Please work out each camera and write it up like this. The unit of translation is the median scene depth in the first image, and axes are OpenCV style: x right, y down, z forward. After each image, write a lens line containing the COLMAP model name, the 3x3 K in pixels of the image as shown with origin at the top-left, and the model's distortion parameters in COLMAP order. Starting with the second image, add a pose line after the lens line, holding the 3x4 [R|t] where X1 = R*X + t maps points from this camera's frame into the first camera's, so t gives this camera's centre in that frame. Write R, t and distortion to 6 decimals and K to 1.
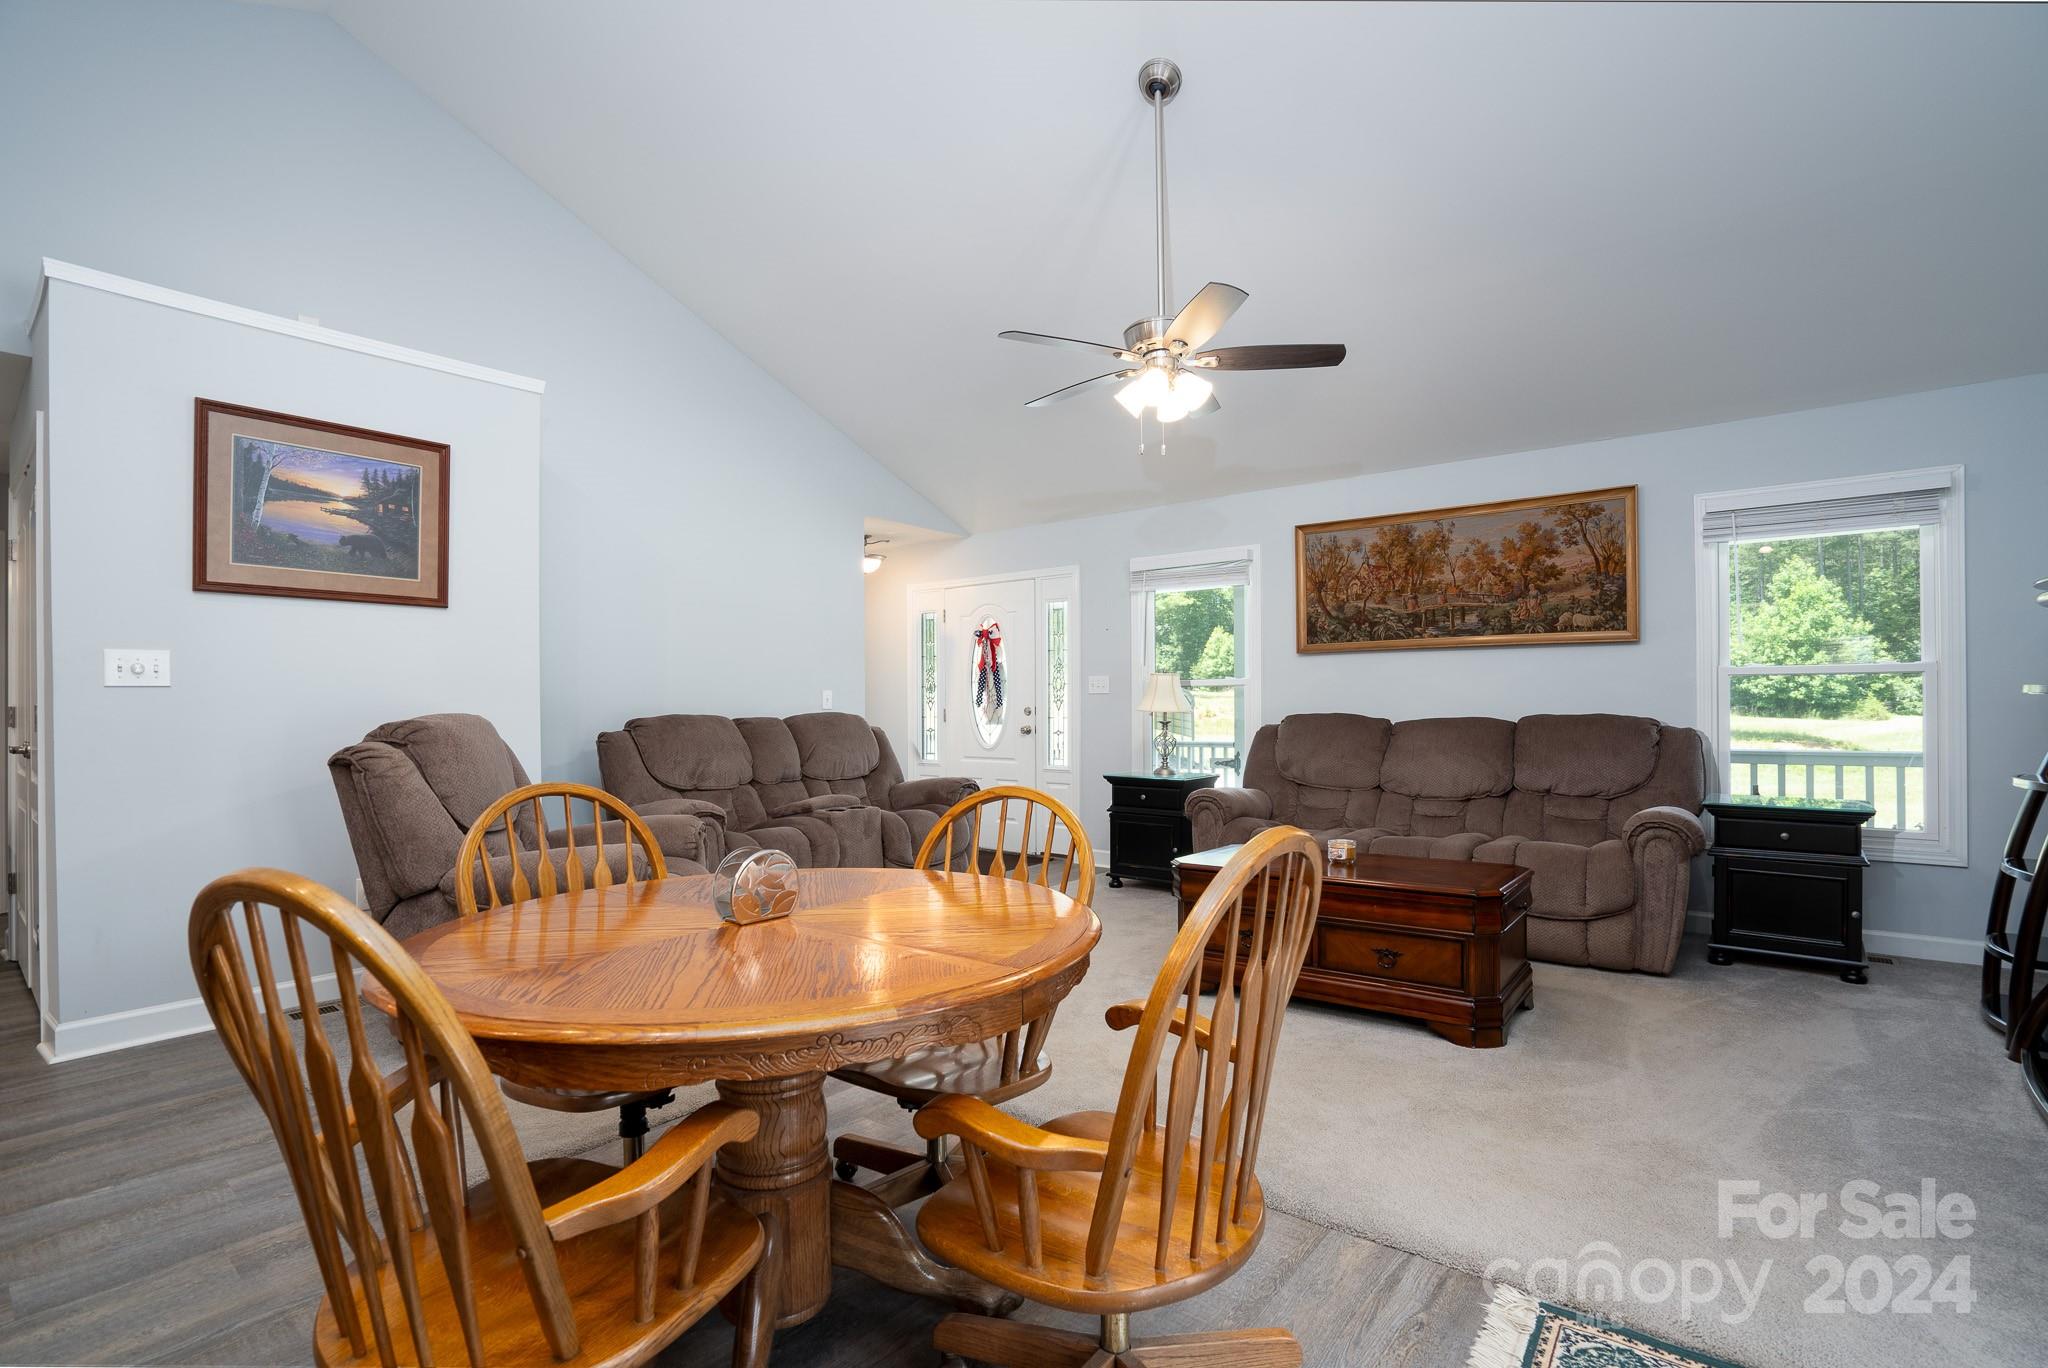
lens RADIAL K [[966.5, 0, 1013.9], [0, 966.5, 689.5], [0, 0, 1]] dist [-0.052141, 0.016131]
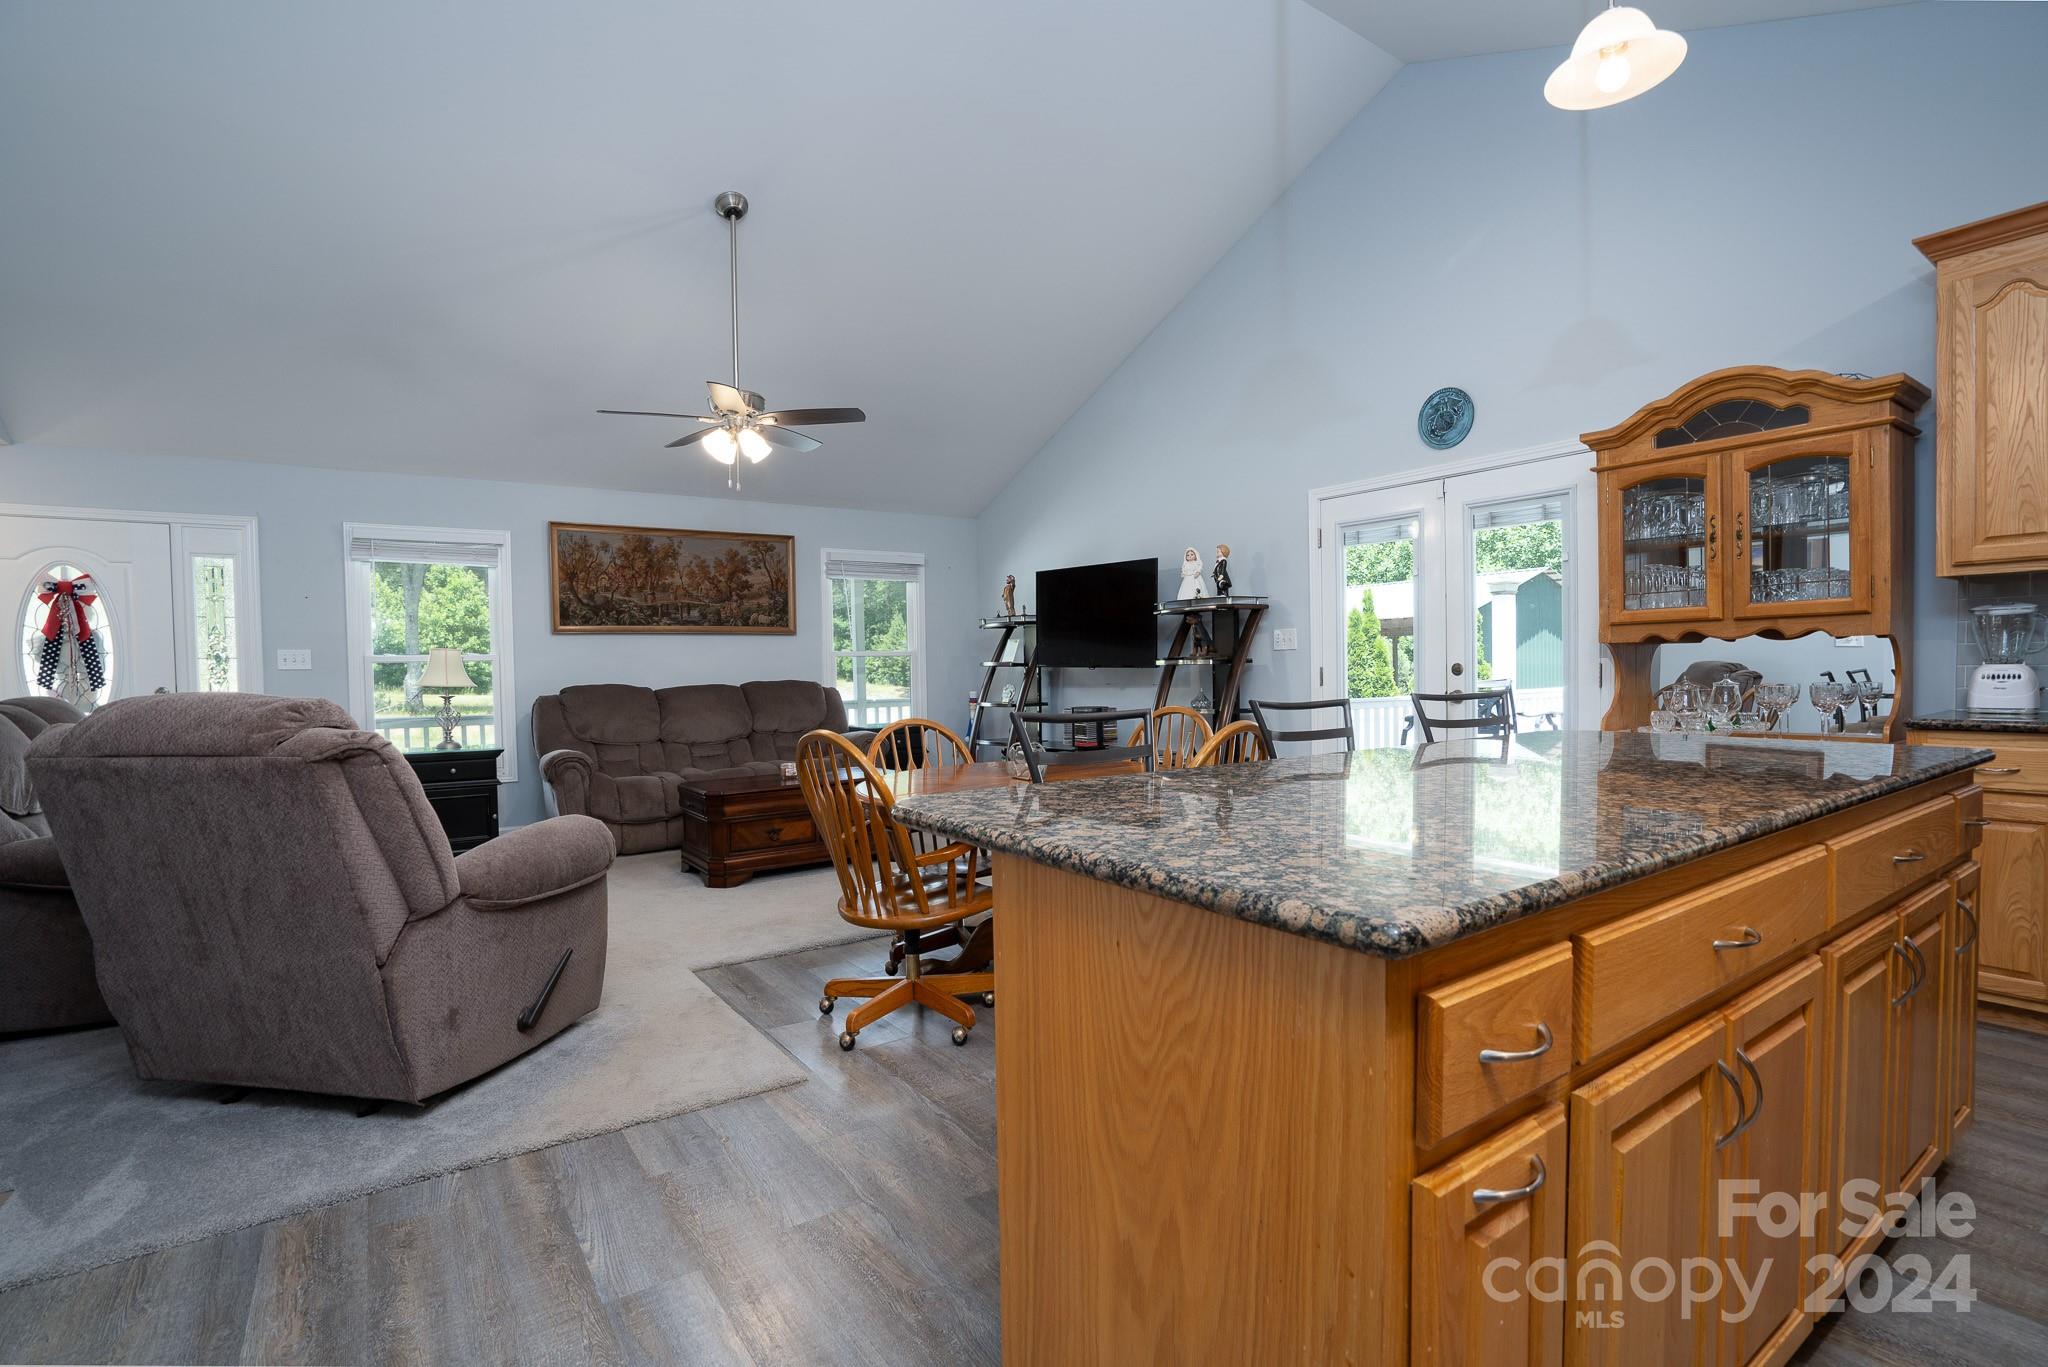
lens RADIAL K [[966.5, 0, 1031.3], [0, 966.5, 669.6], [0, 0, 1]] dist [-0.052141, 0.016131]
pose [[0.275683, -0.001181, 0.961248, -0.666328], [0.001293, 0.999999, 0.000857, 0.005540], [-0.961248, 0.001007, 0.275684, 0.148519]]
